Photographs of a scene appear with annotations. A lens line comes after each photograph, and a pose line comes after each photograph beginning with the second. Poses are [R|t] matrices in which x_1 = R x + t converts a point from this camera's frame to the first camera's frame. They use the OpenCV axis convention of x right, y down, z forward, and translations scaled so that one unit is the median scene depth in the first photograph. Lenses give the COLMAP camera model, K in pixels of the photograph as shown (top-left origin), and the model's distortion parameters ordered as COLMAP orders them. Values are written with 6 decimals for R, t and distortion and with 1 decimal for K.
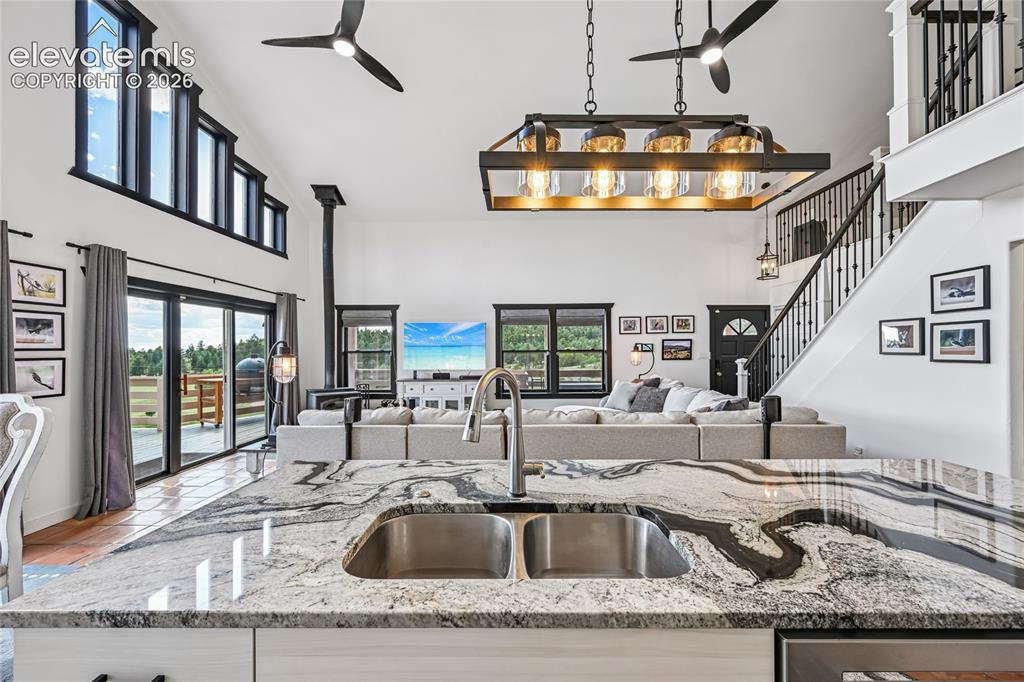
lens RADIAL K [[401.9, 0, 510.9], [0, 401.9, 343.7], [0, 0, 1]] dist [0.001124, -0.000192]
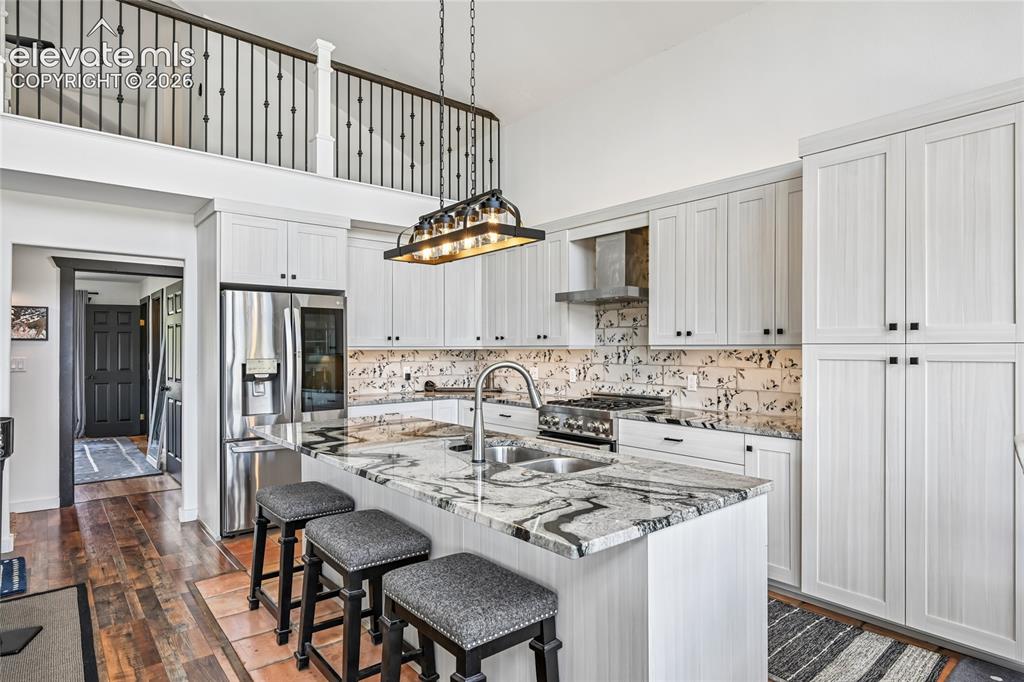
lens RADIAL K [[553.4, 0, 507.5], [0, 553.4, 348.4], [0, 0, 1]] dist [-0.001448, -0.000542]
pose [[-0.637380, 0.007640, 0.770512, -0.303863], [-0.008750, 0.999815, -0.017152, 0.008922], [-0.770500, -0.017674, -0.637195, 0.445152]]
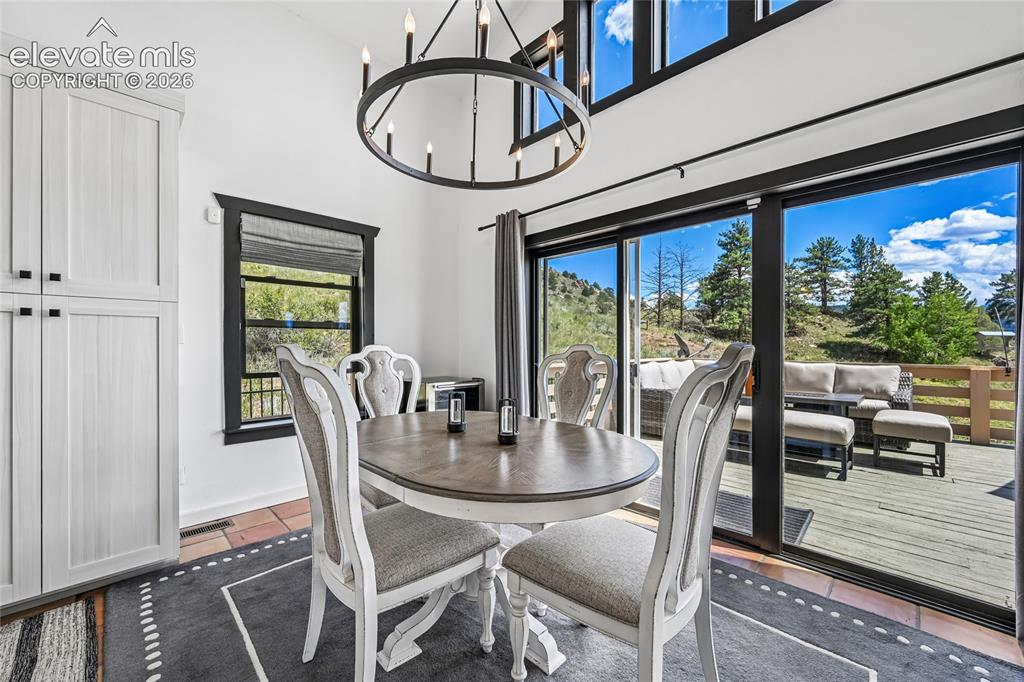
lens RADIAL K [[401.9, 0, 512.2], [0, 401.9, 348.2], [0, 0, 1]] dist [0.001124, -0.000192]
pose [[-0.702900, 0.009643, -0.711223, -0.193607], [0.017036, 0.999849, -0.003281, 0.043861], [0.711084, -0.014422, -0.702959, 0.377963]]
